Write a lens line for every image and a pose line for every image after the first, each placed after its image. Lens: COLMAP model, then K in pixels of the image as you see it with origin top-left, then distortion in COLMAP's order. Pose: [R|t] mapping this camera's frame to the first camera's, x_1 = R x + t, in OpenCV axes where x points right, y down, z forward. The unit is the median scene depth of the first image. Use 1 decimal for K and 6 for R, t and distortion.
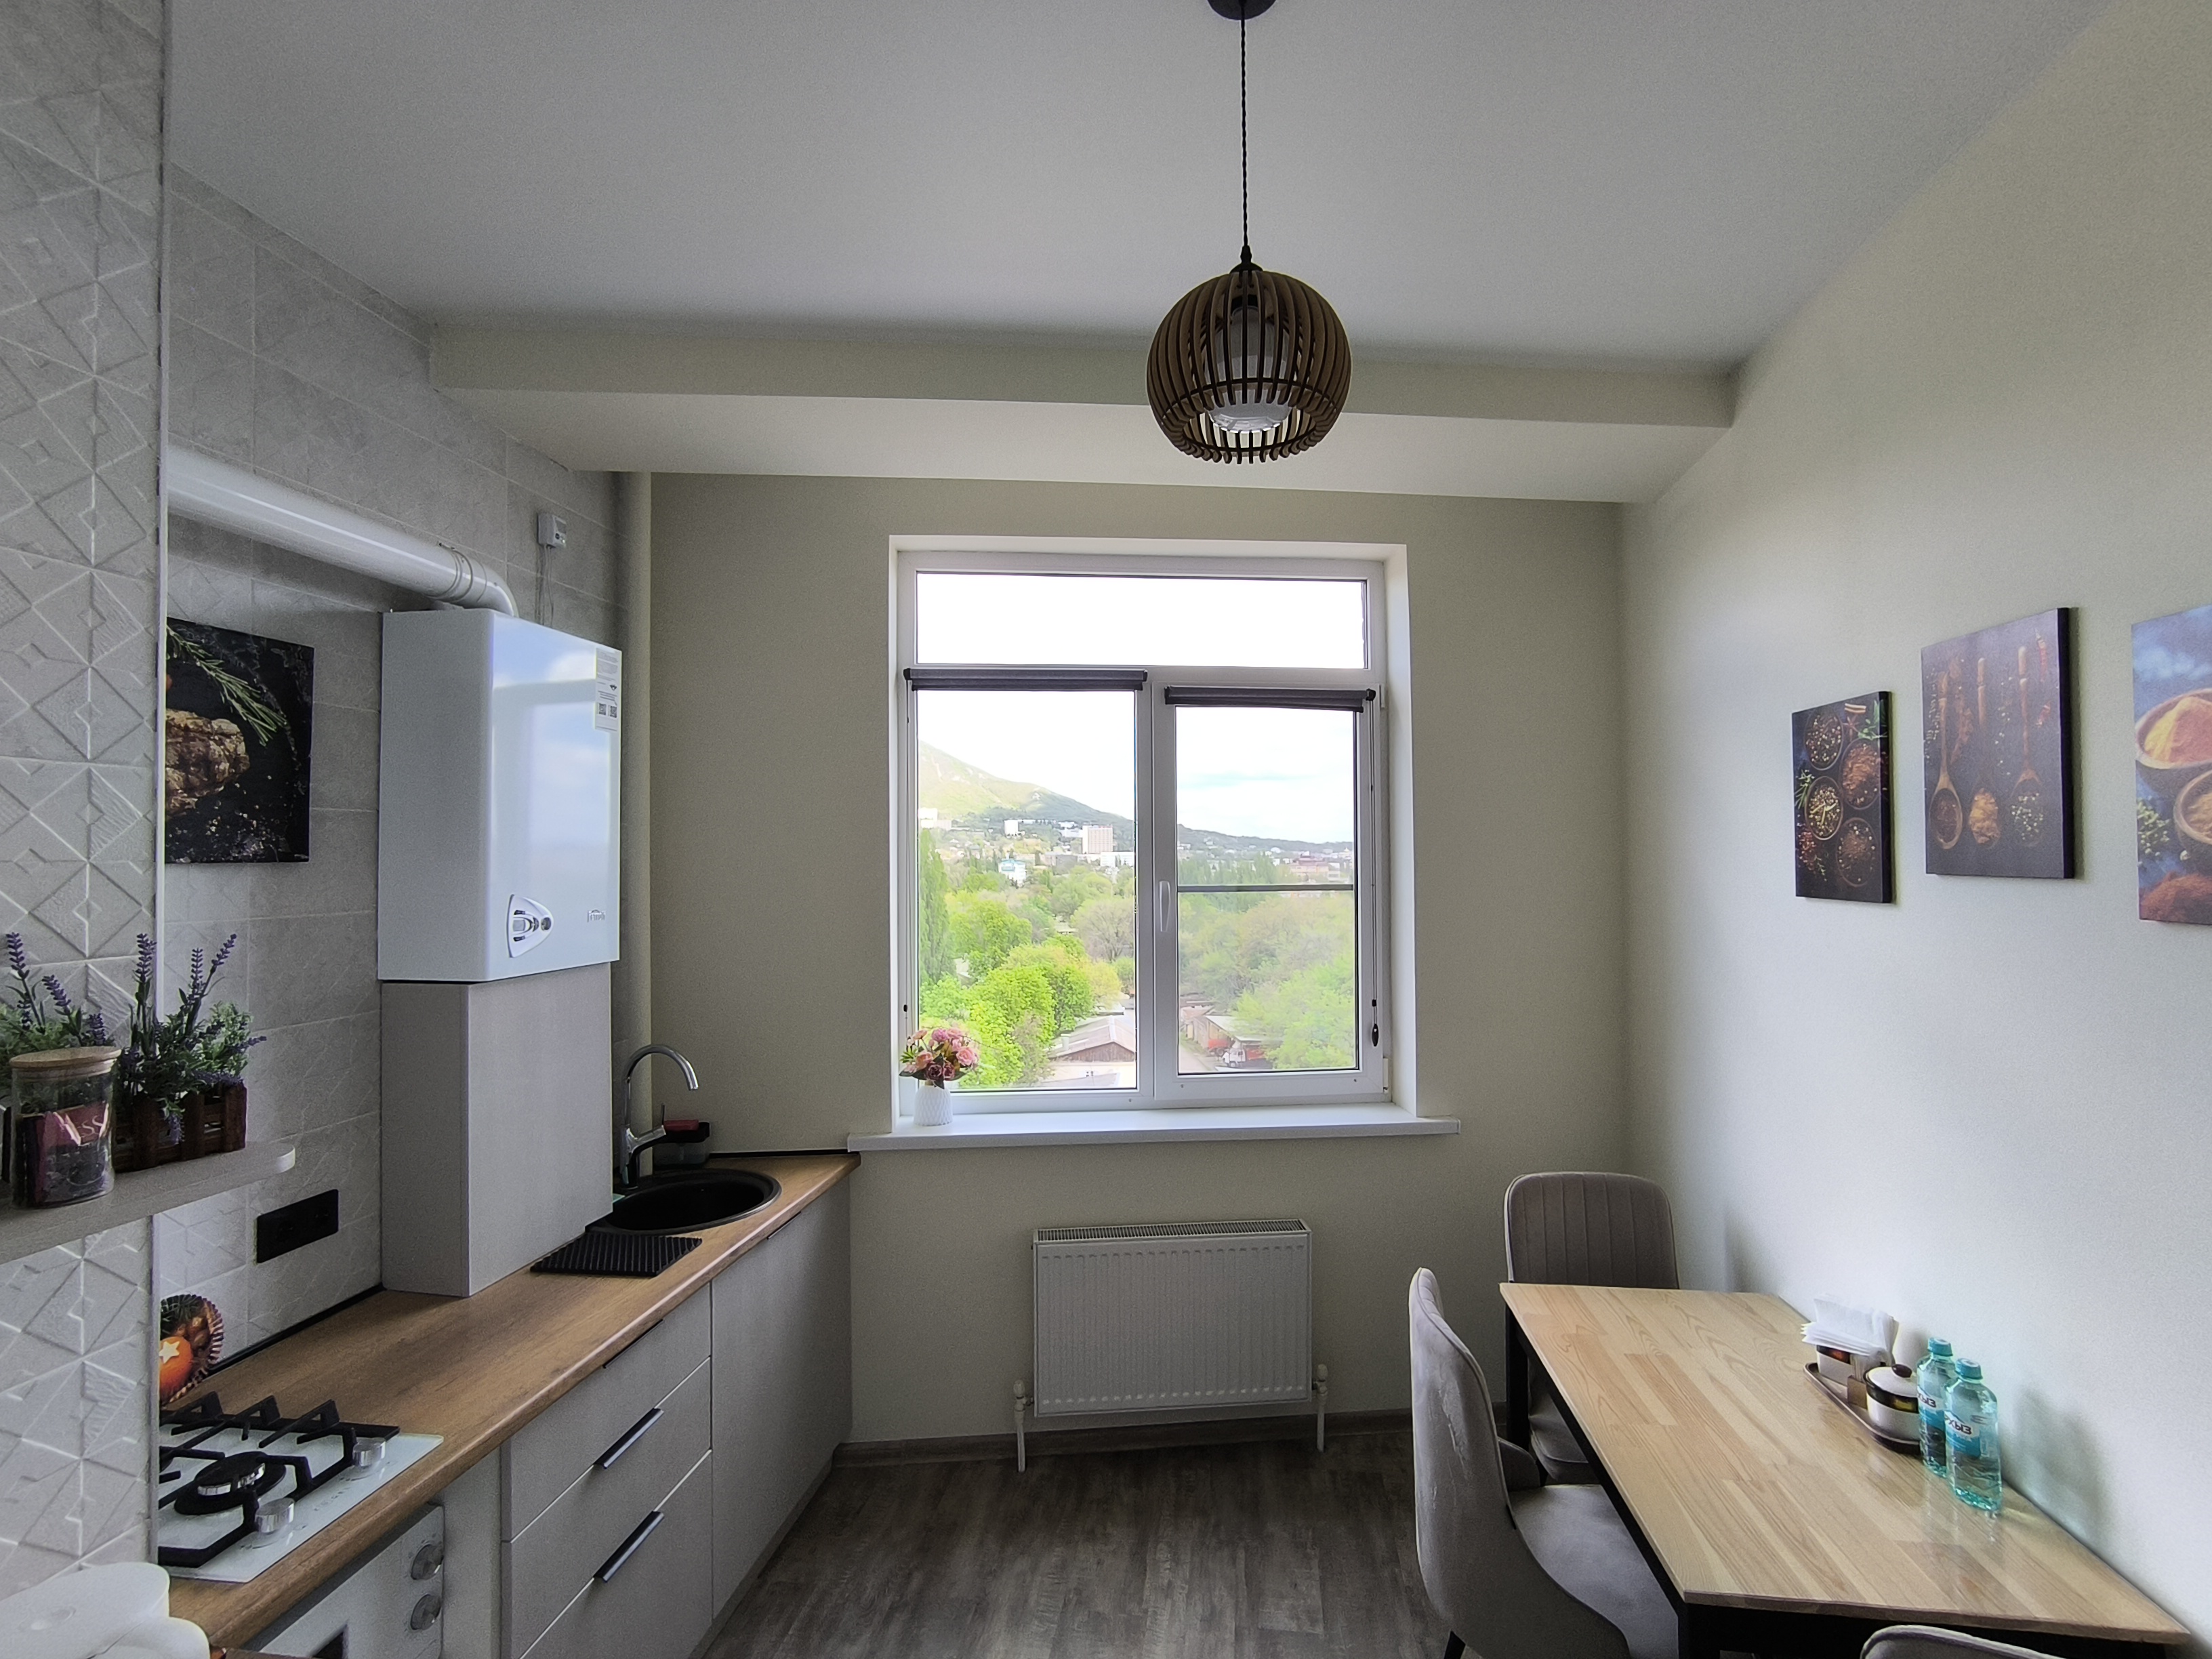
lens RADIAL K [[1017.0, 0, 1113.8], [0, 1017.0, 844.5], [0, 0, 1]] dist [-0.019606, 0.017557]
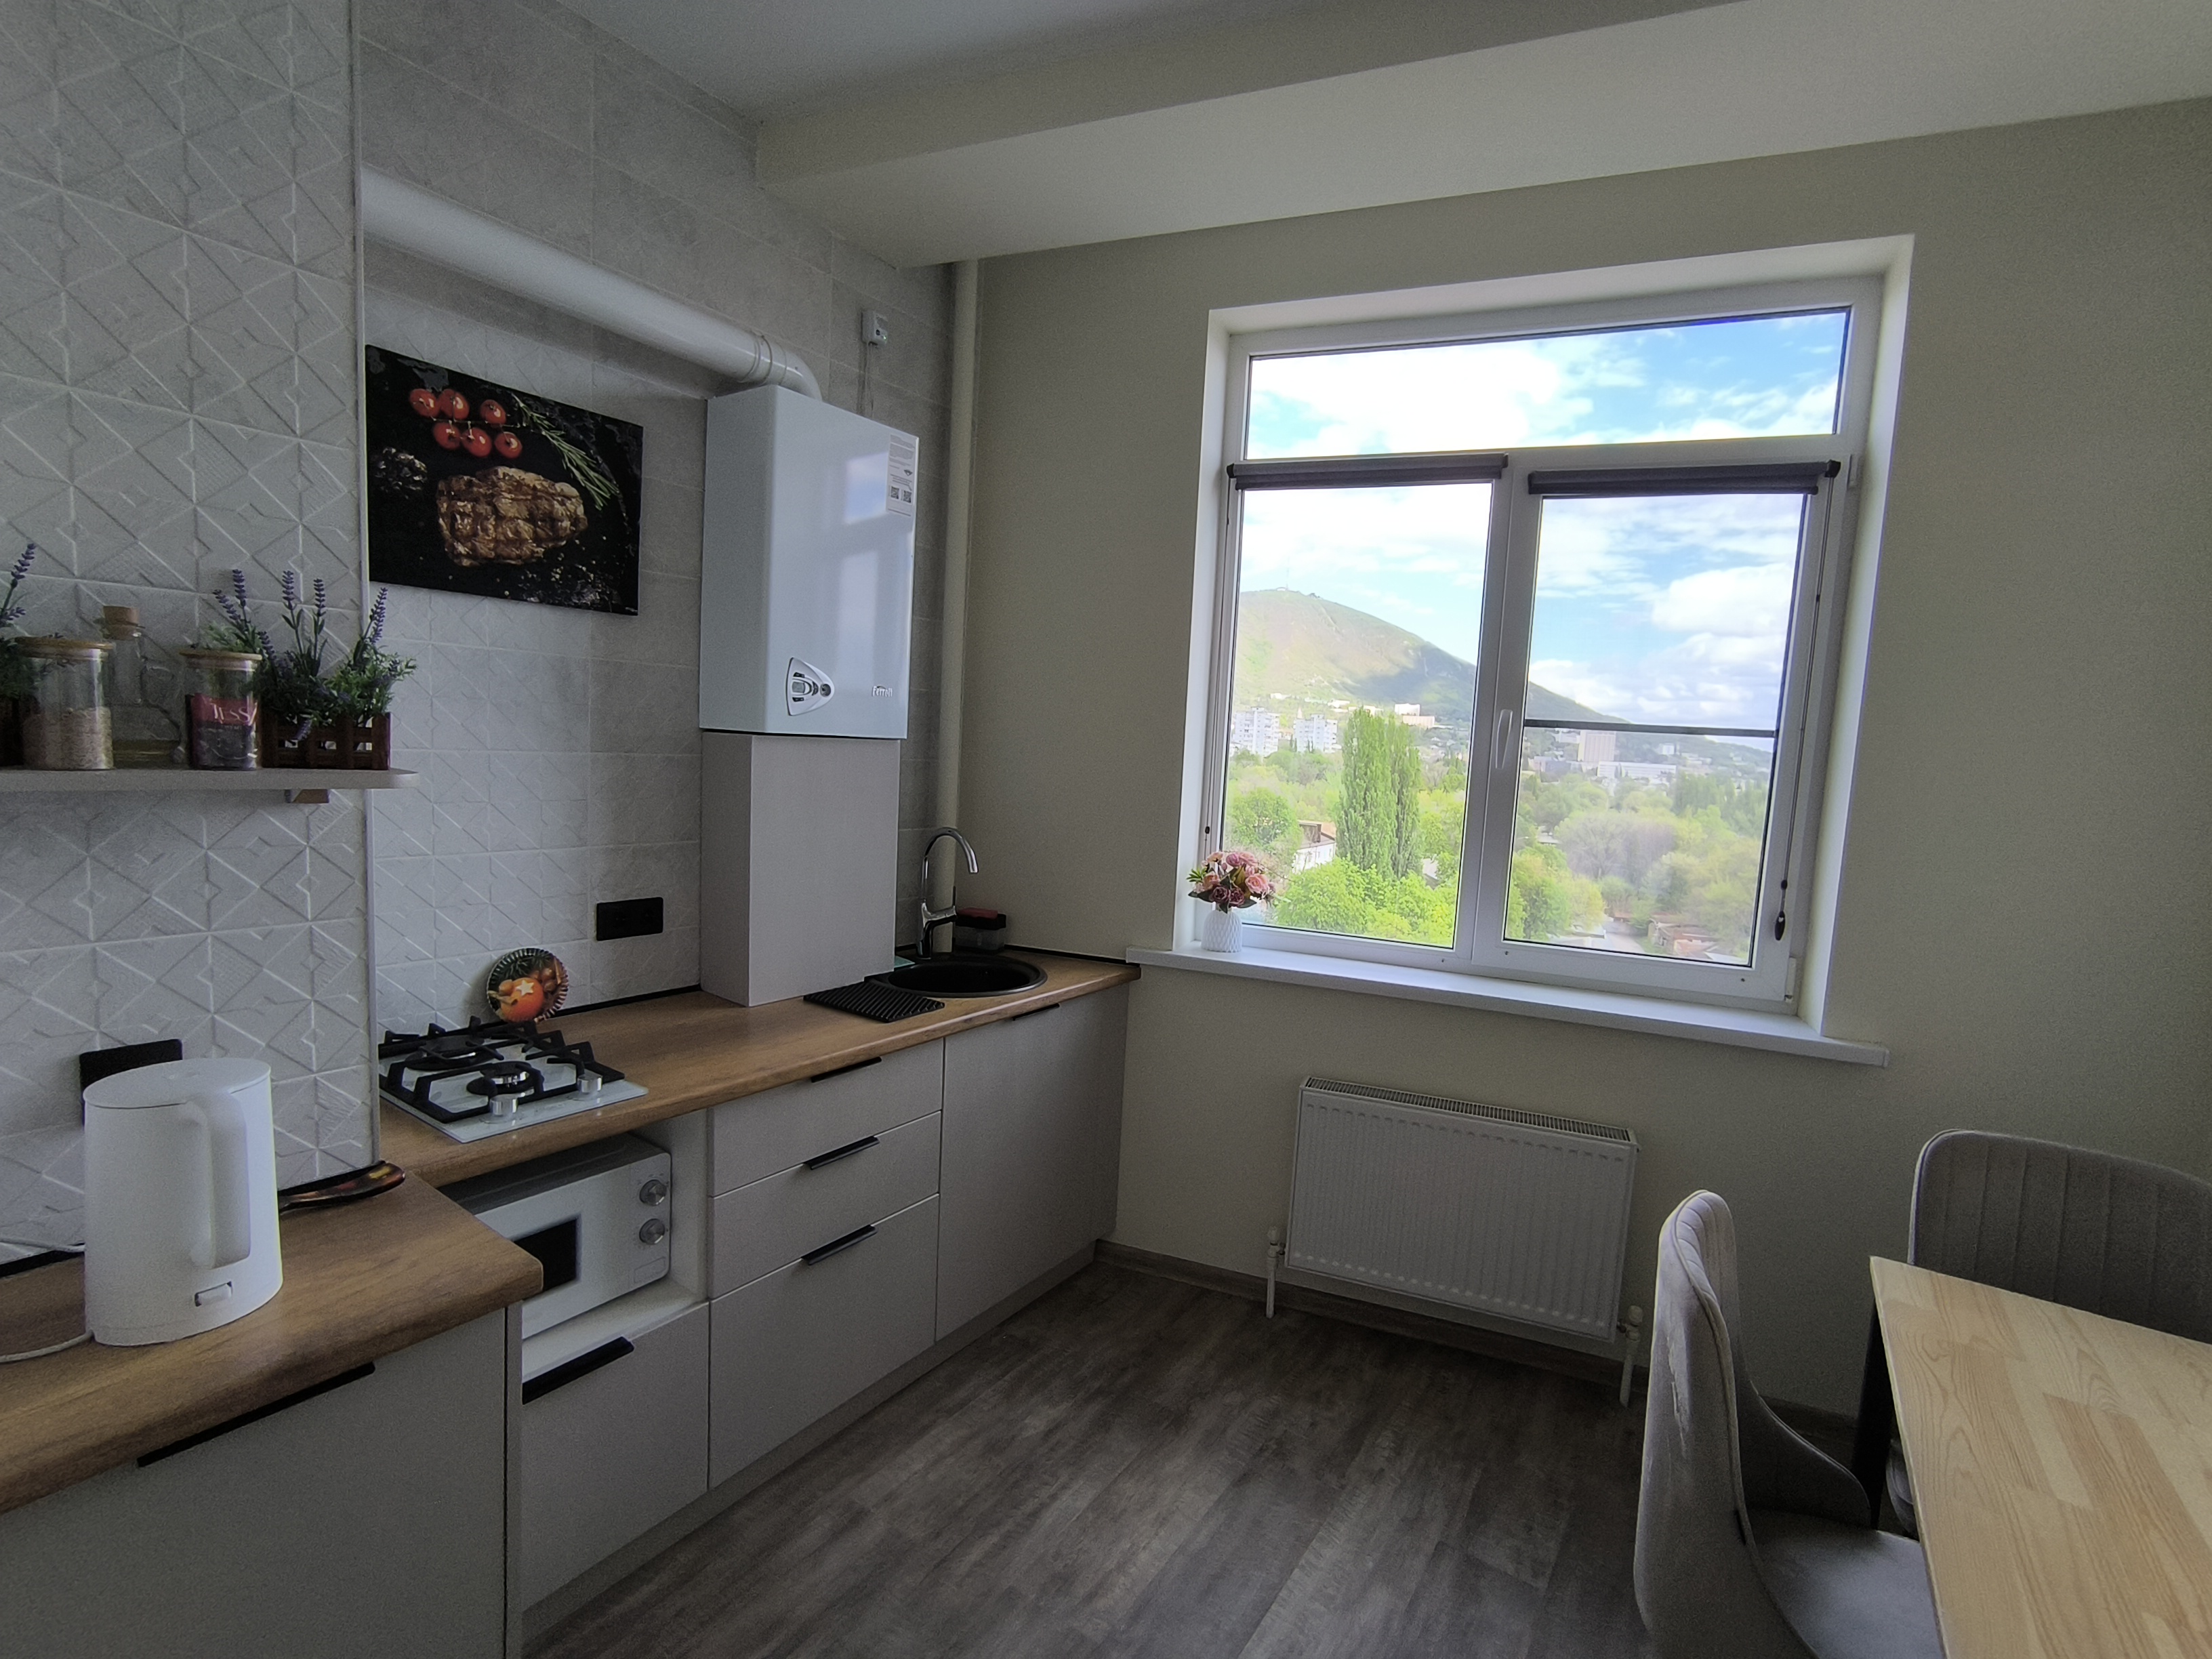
lens RADIAL K [[1012.0, 0, 1112.1], [0, 1012.0, 839.1], [0, 0, 1]] dist [-0.039081, 0.023023]
pose [[0.892626, 0.098338, -0.439942, 0.208101], [-0.054029, 0.992220, 0.112163, 0.103297], [0.447549, -0.076350, 0.890994, 0.174351]]
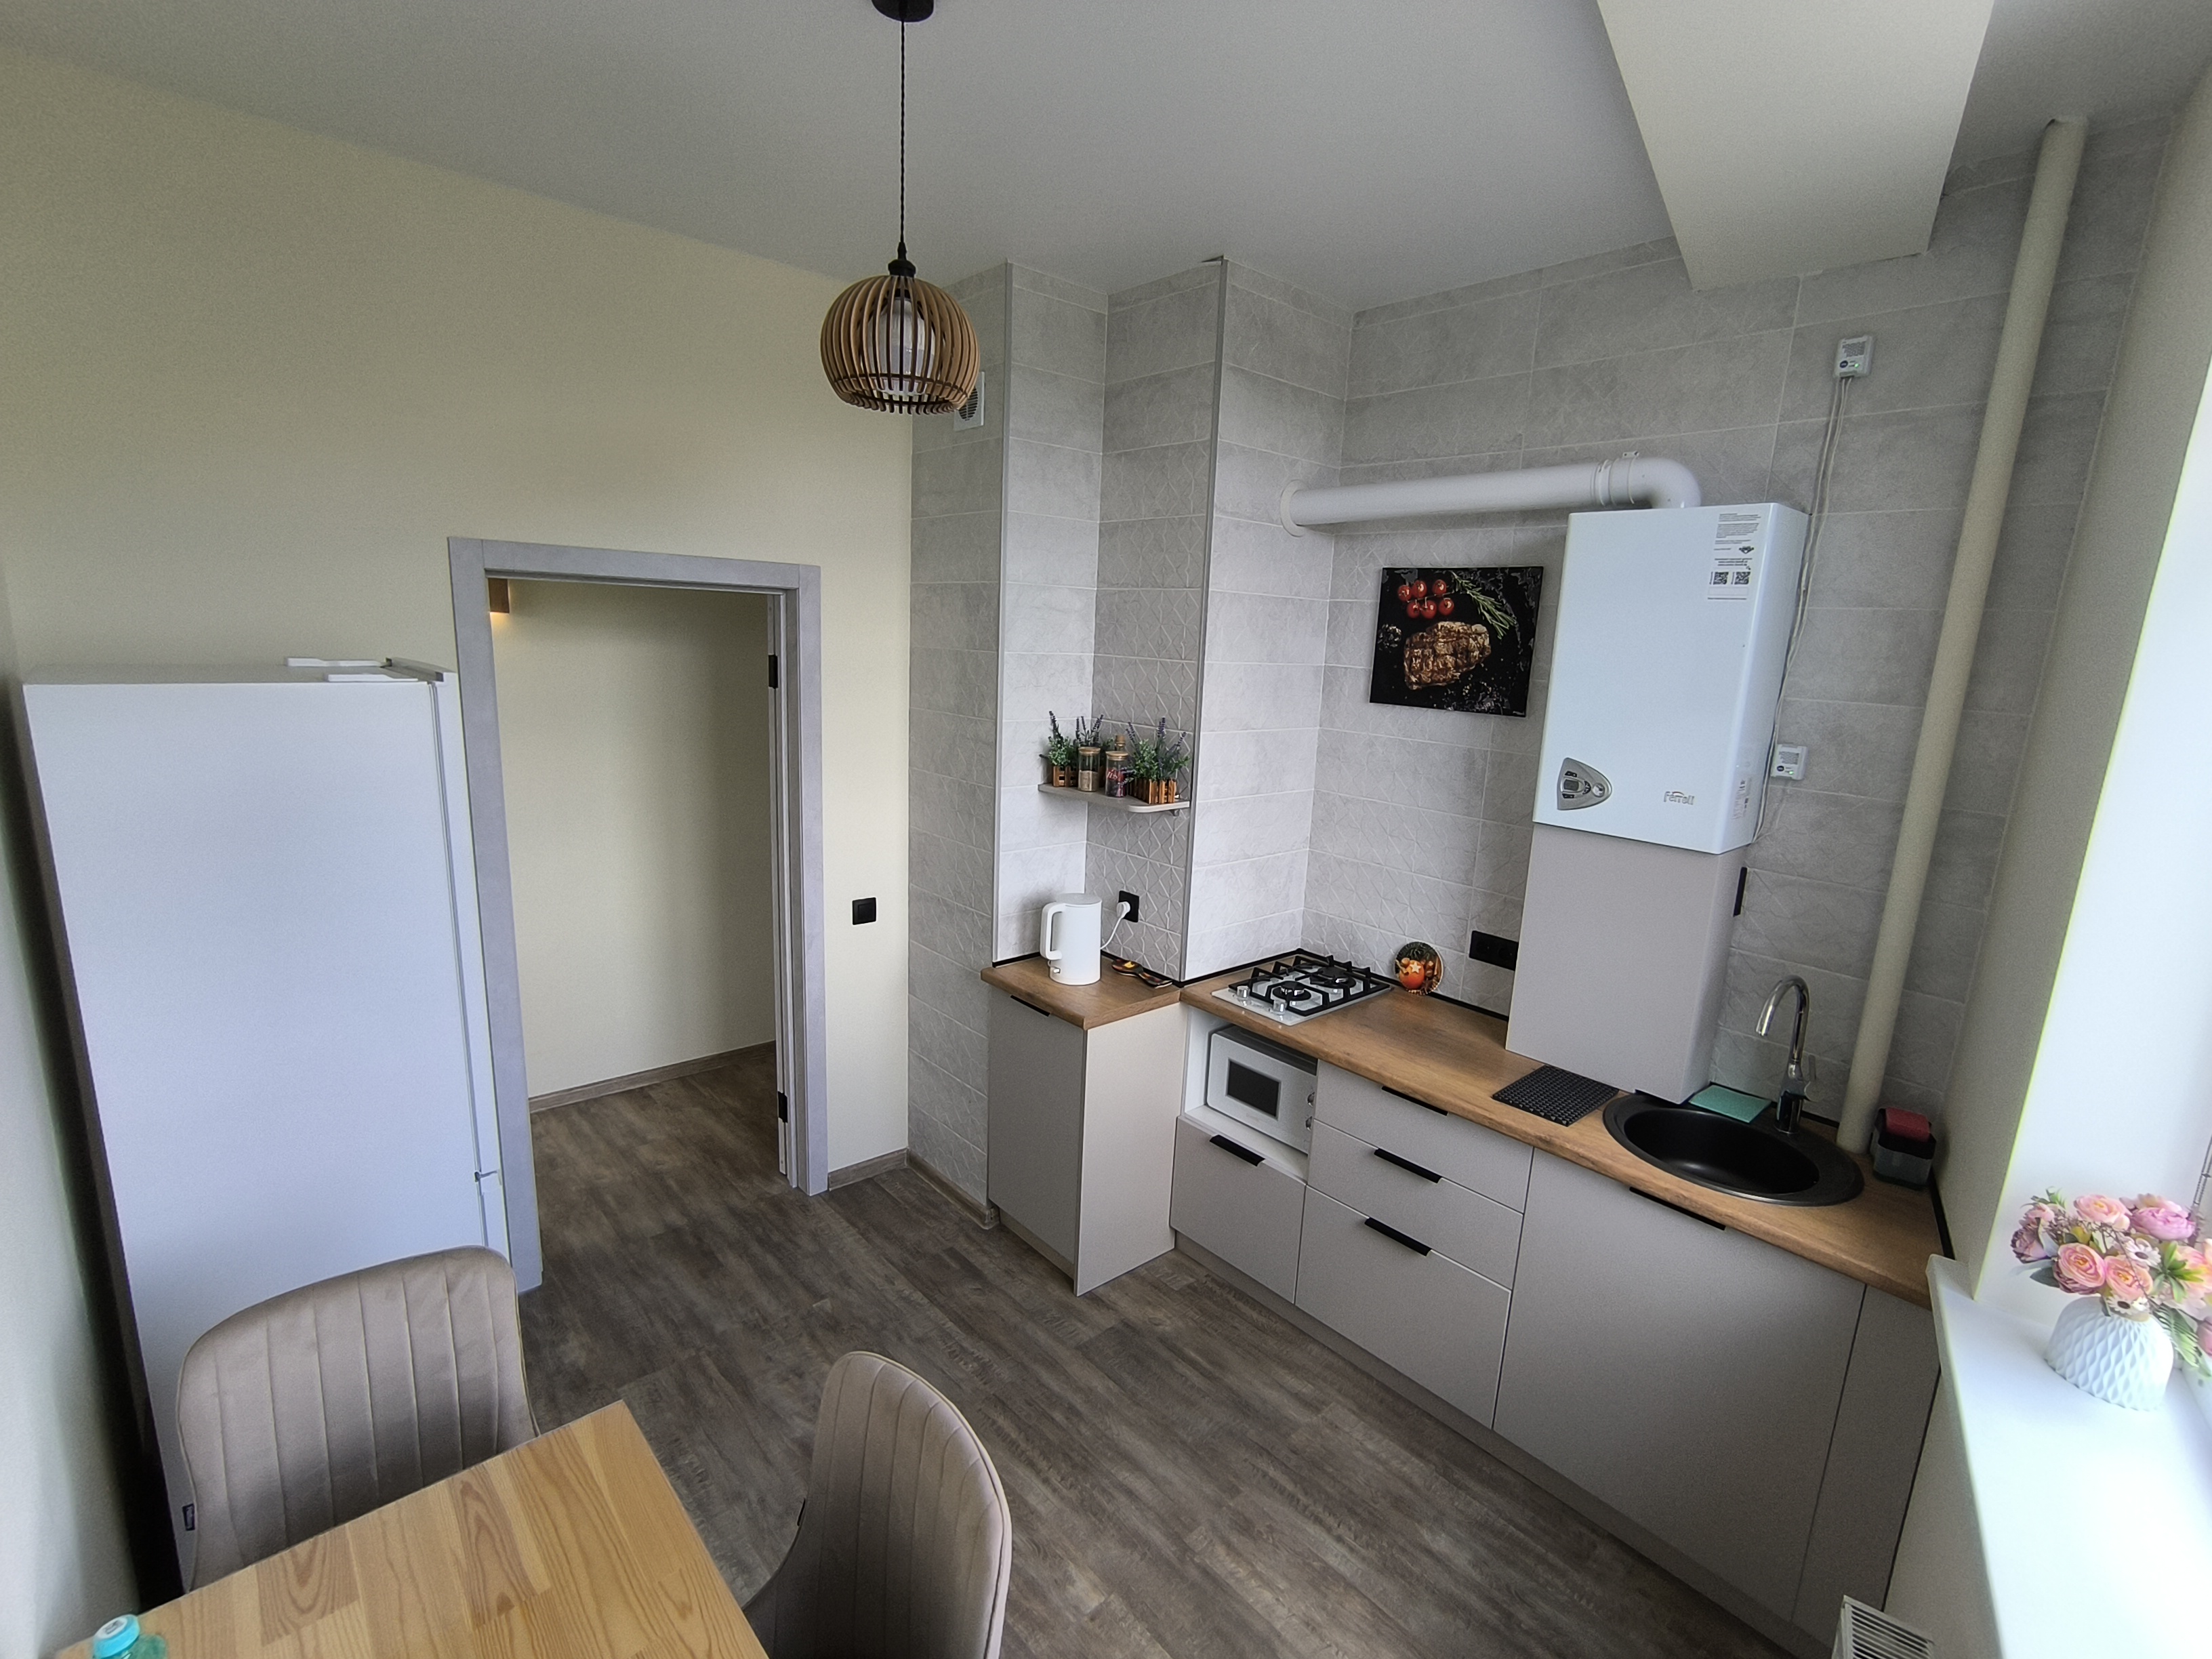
lens RADIAL K [[1012.0, 0, 1112.1], [0, 1012.0, 839.1], [0, 0, 1]] dist [-0.039081, 0.023023]
pose [[-0.648322, 0.133807, -0.749516, 0.641704], [-0.029233, 0.979335, 0.200122, -0.076038], [0.760805, 0.151654, -0.631013, 1.351463]]
